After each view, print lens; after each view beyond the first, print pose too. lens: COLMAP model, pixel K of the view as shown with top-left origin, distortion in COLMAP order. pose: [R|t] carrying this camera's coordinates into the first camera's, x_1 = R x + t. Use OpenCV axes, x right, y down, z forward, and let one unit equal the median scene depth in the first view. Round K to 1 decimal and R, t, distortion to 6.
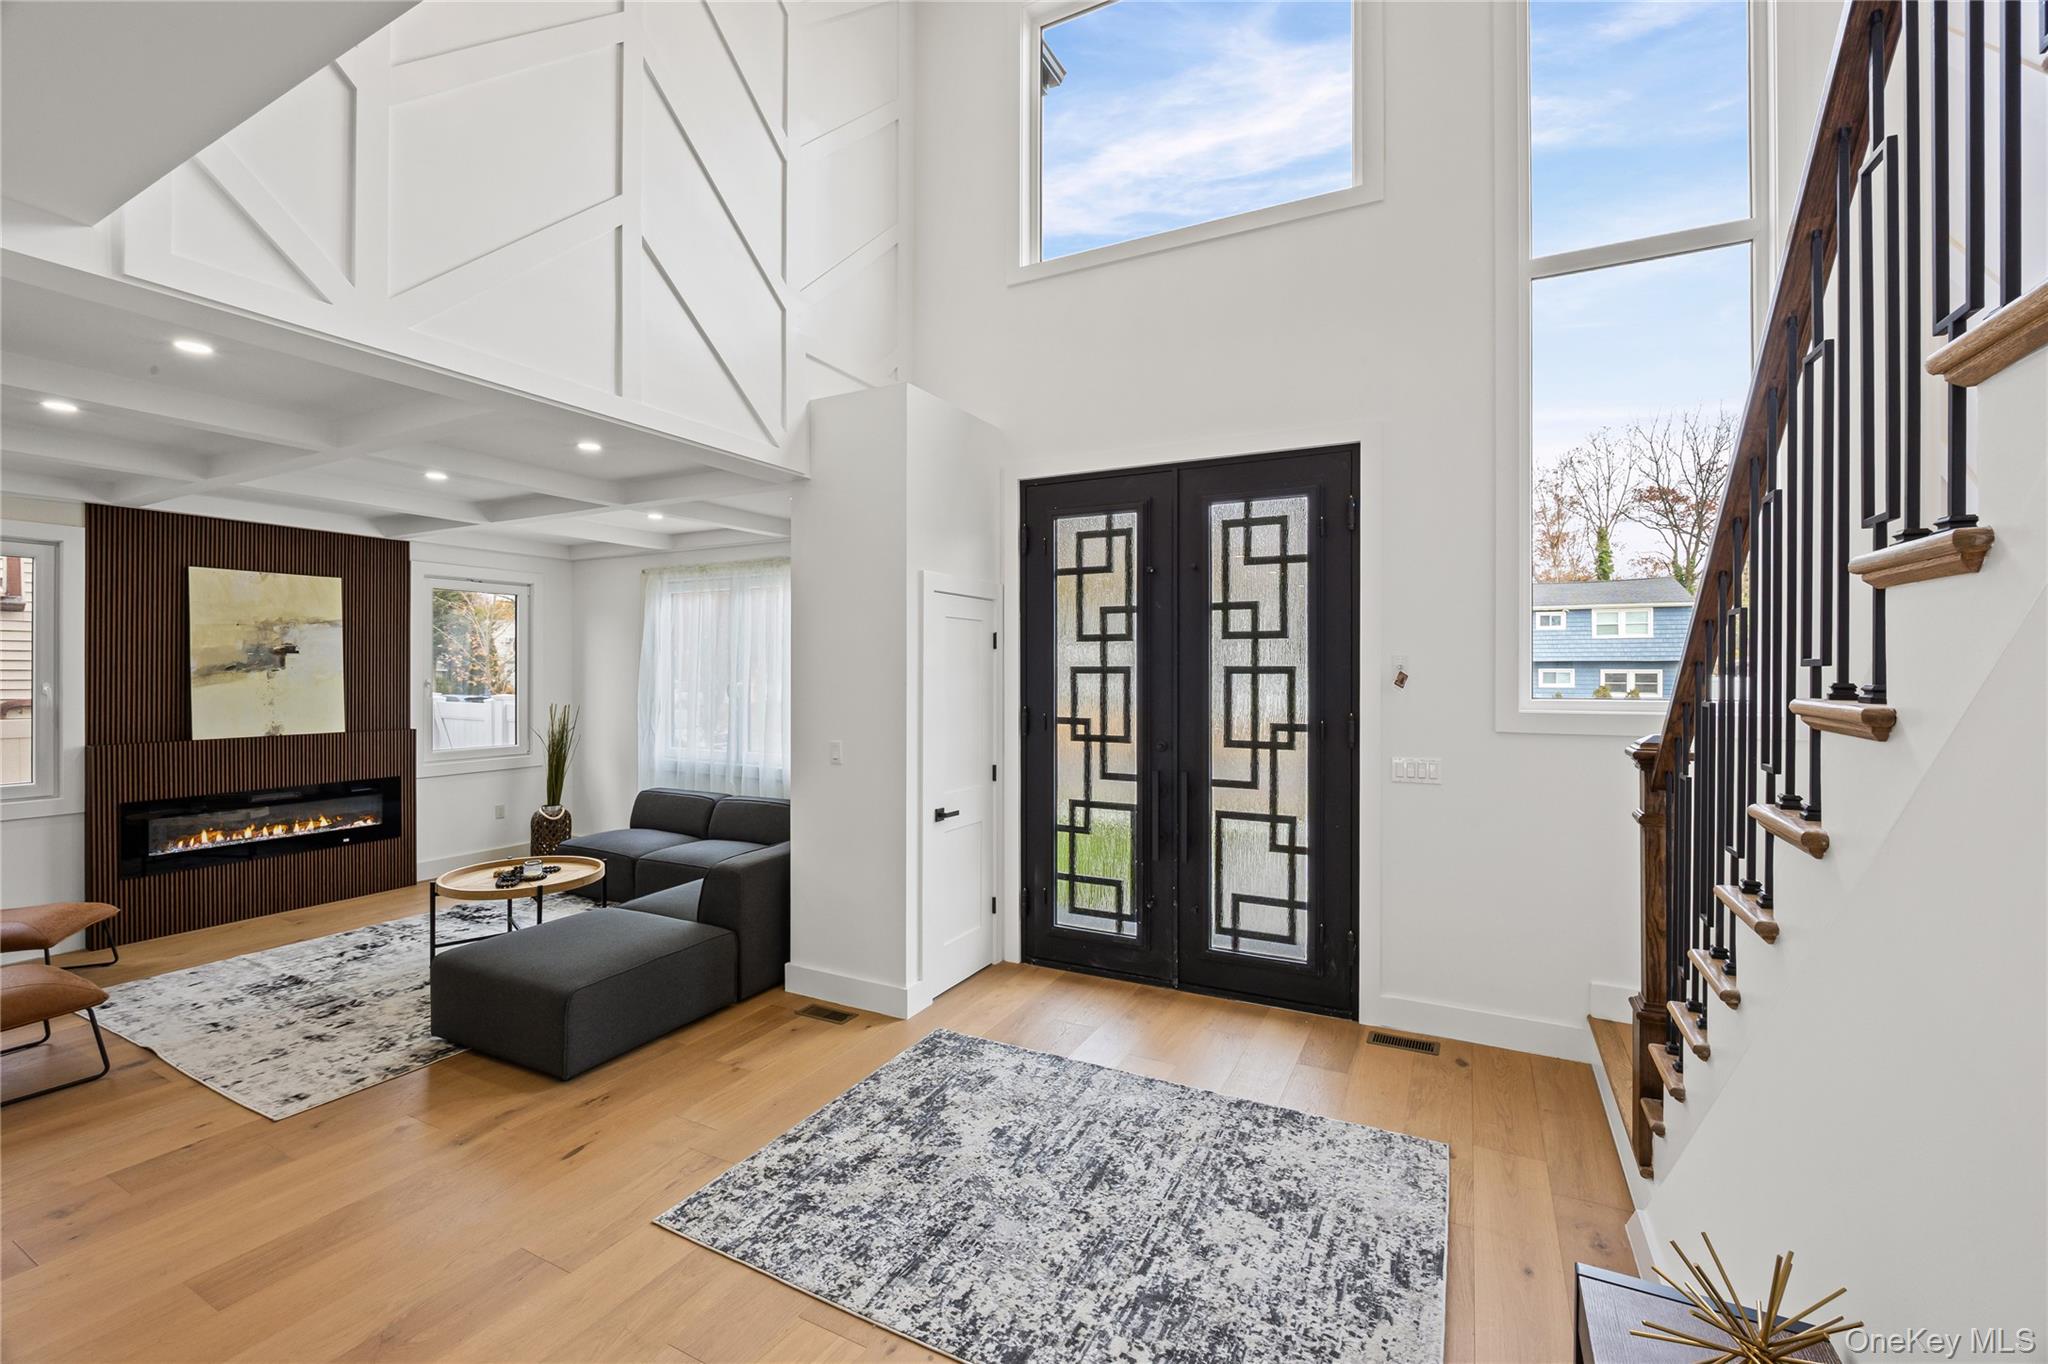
lens RADIAL K [[860.6, 0, 1017.3], [0, 860.6, 677.7], [0, 0, 1]] dist [-0.004808, -0.000410]
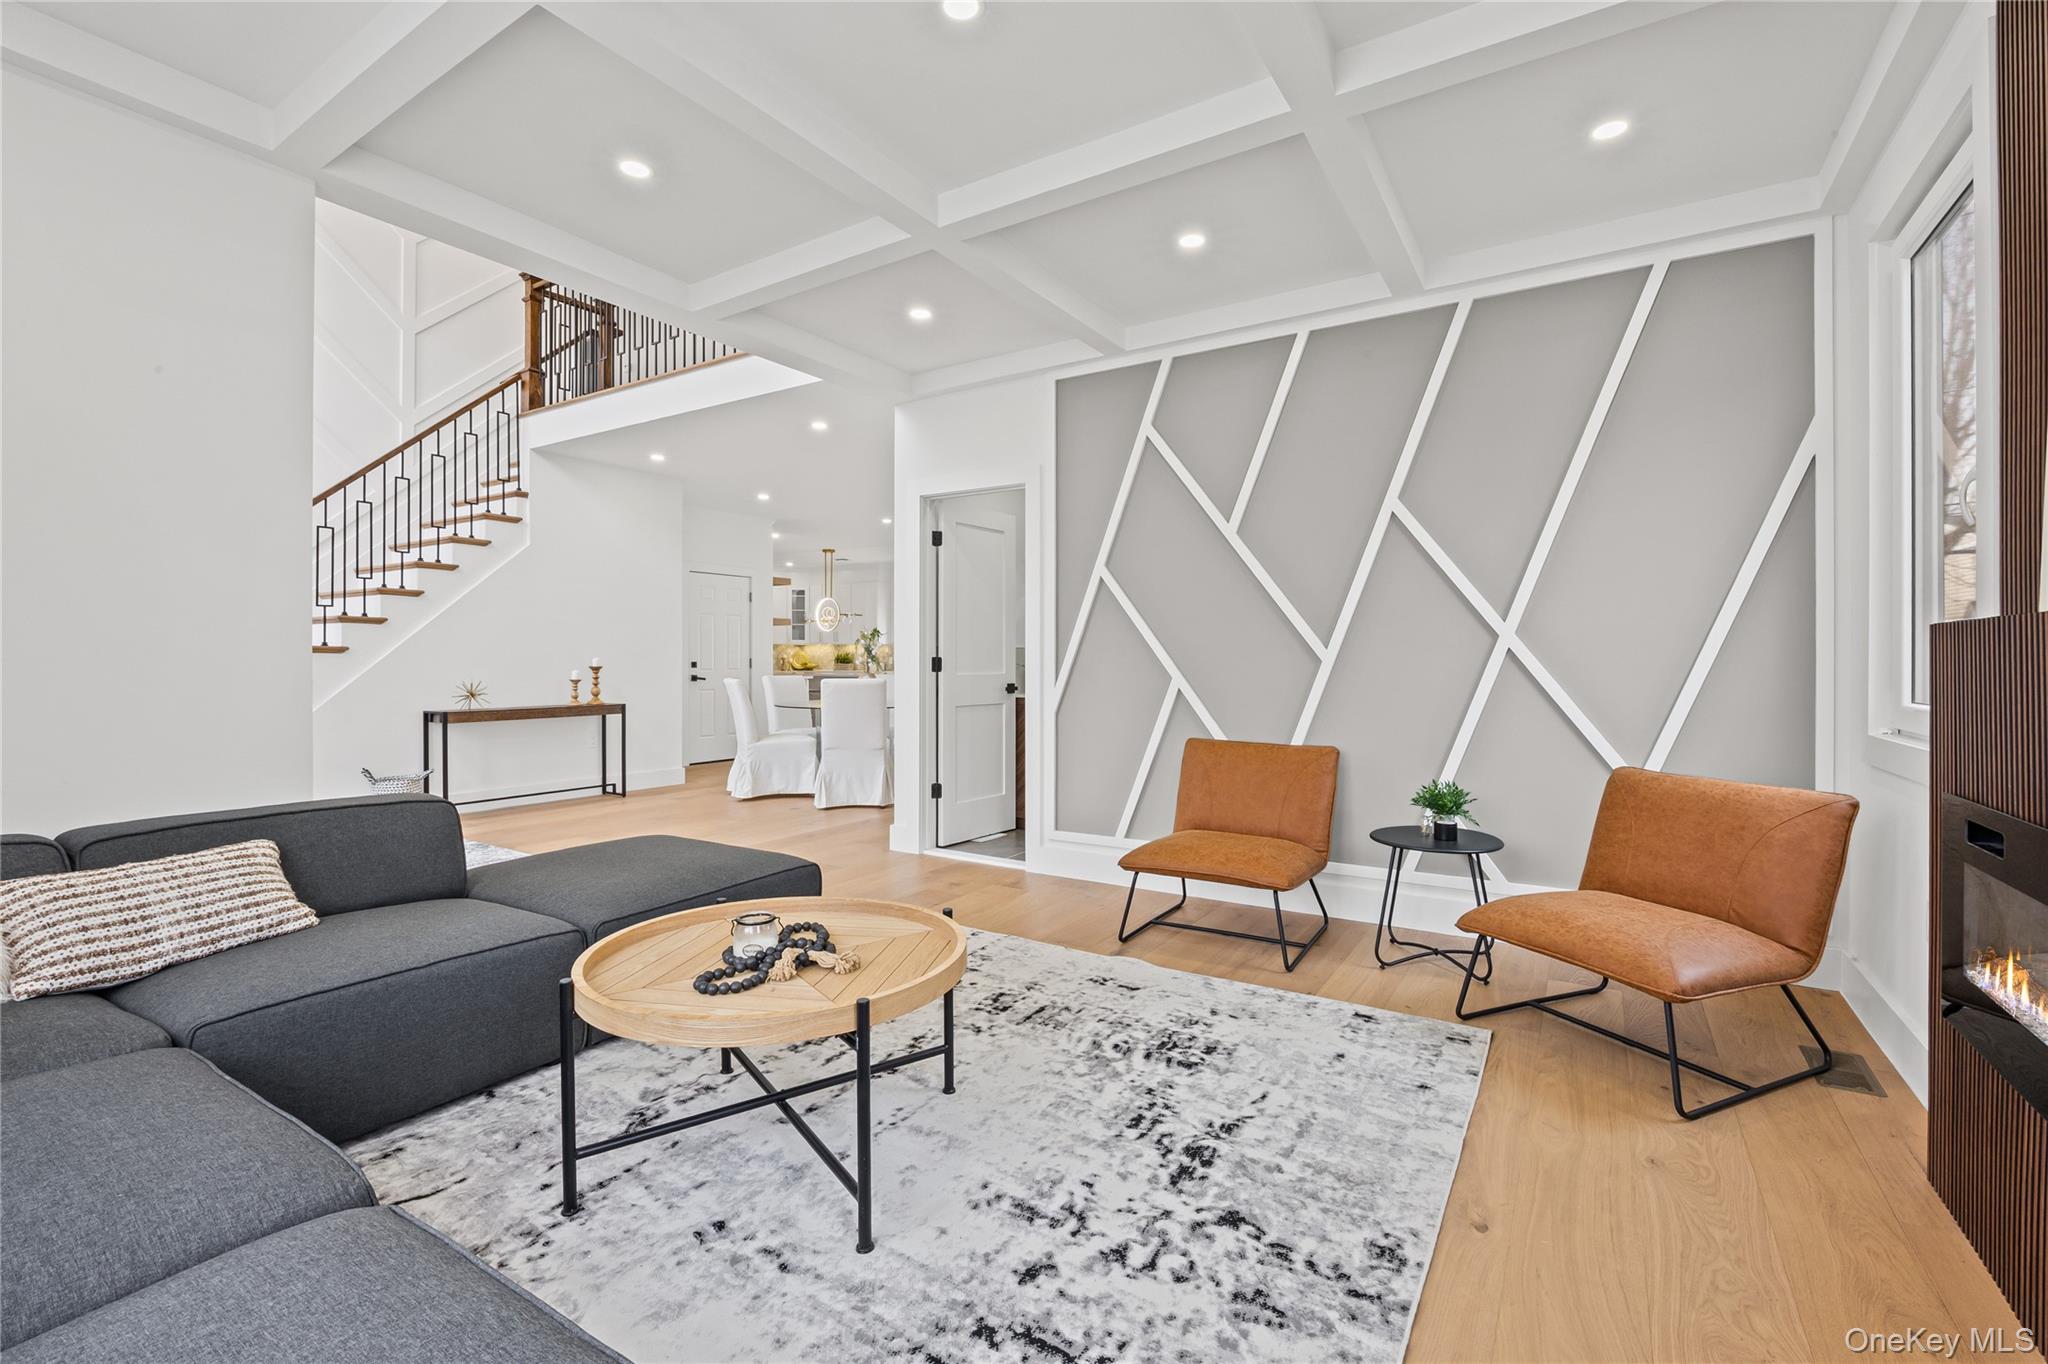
lens RADIAL K [[894.2, 0, 1025.0], [0, 894.2, 665.1], [0, 0, 1]] dist [0.000042, -0.000017]
pose [[-0.996572, 0.001017, 0.082727, -0.661351], [0.001927, 0.999939, 0.010917, 0.086411], [-0.082711, 0.011039, -0.996512, 1.282245]]
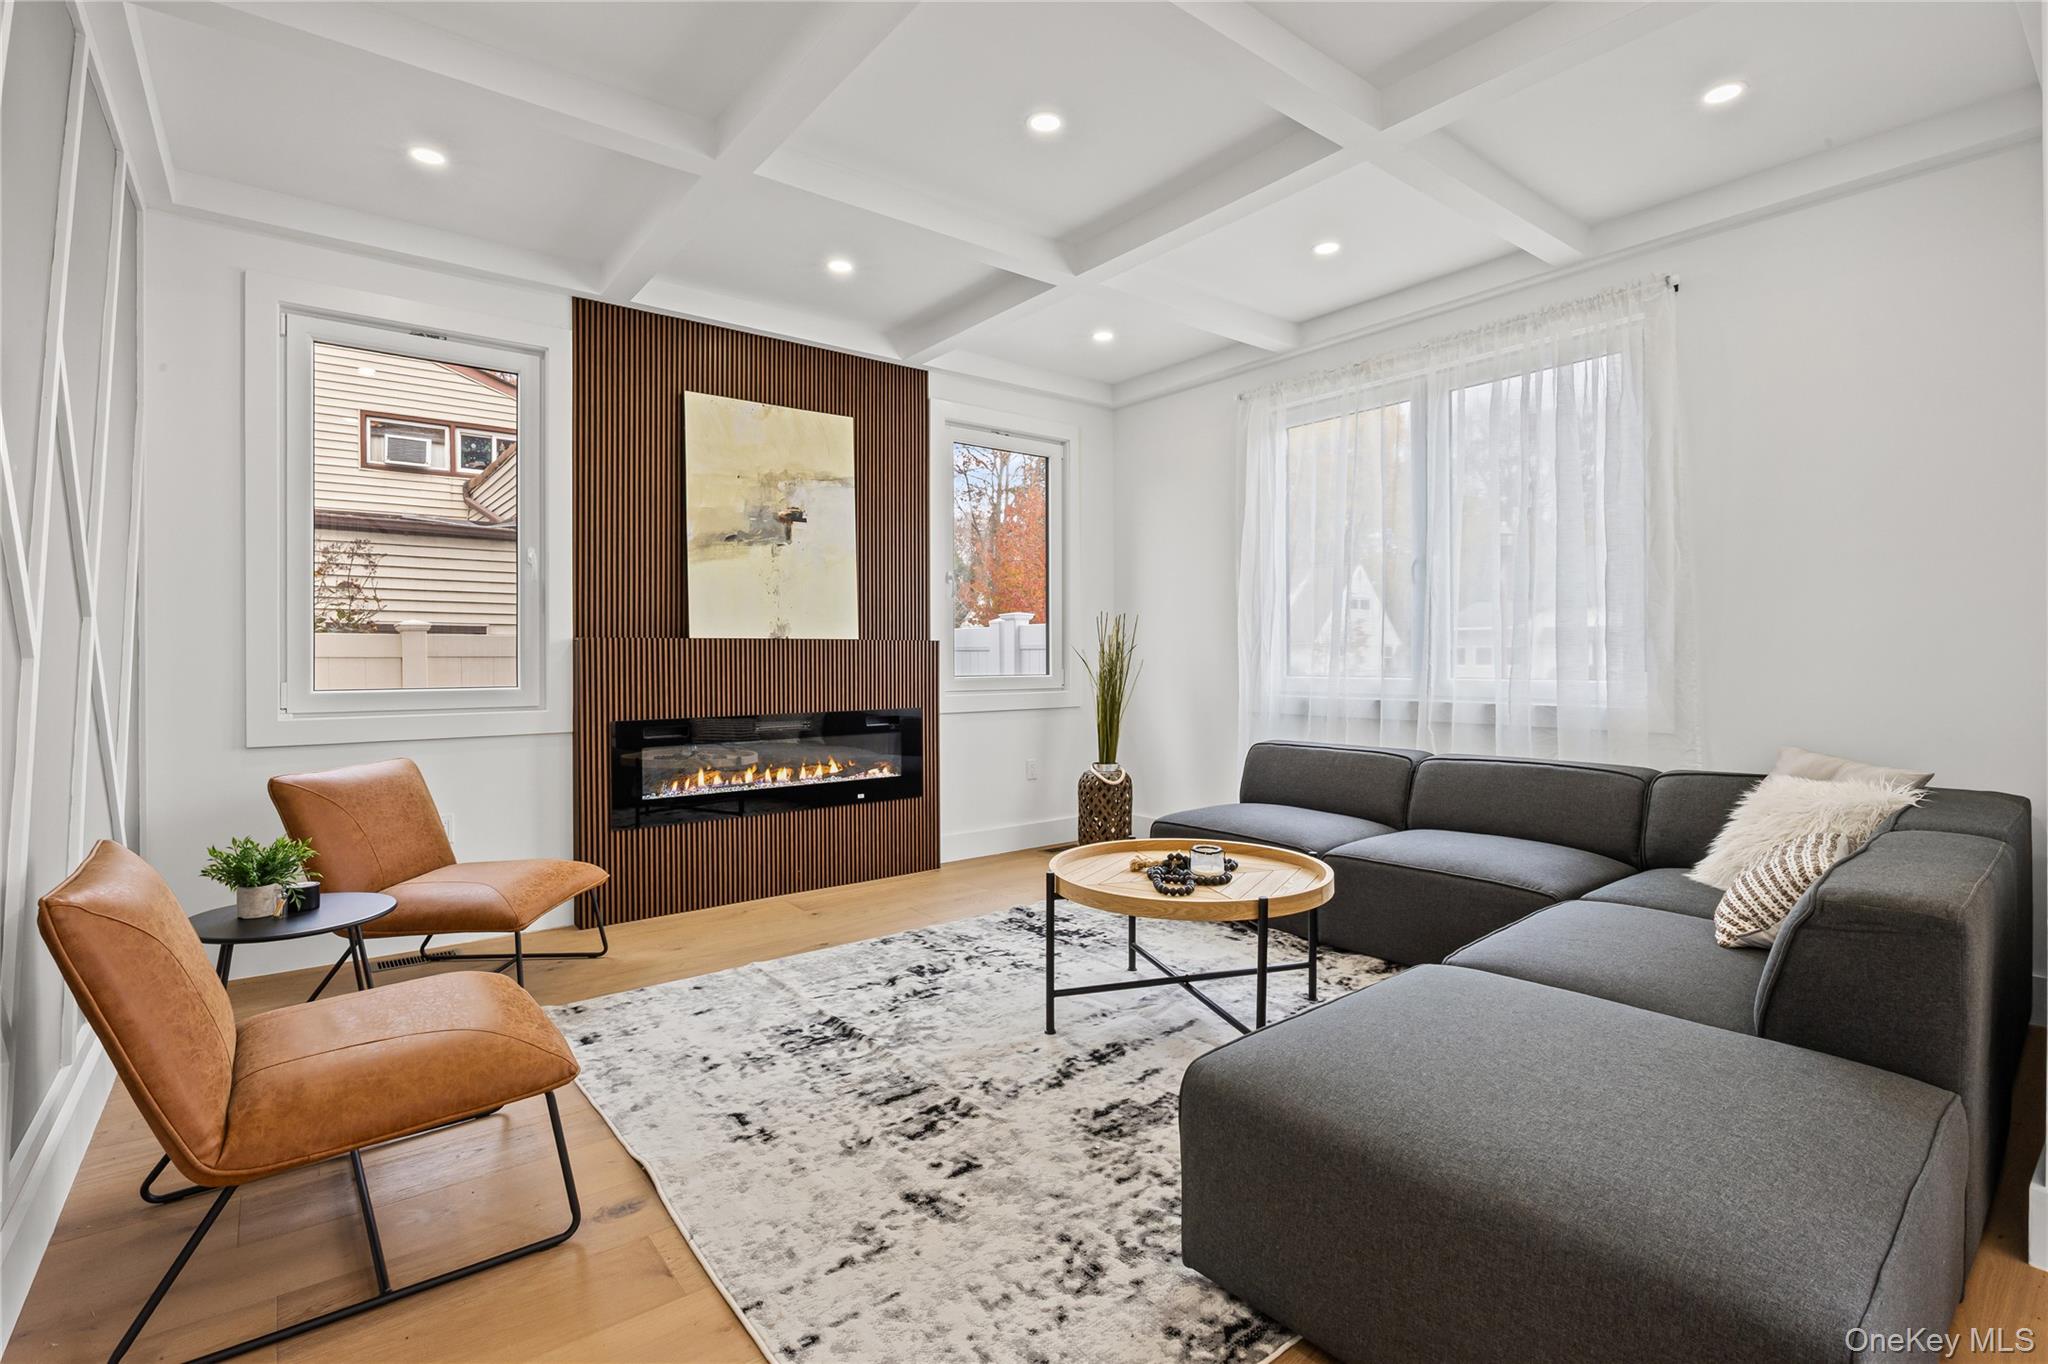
lens RADIAL K [[965.5, 0, 1028.9], [0, 965.5, 662.8], [0, 0, 1]] dist [-0.003994, 0.000042]
pose [[0.917397, -0.001500, -0.397971, -0.394506], [0.001467, 0.999999, -0.000386, 0.093862], [0.397971, -0.000230, 0.917398, 0.386490]]
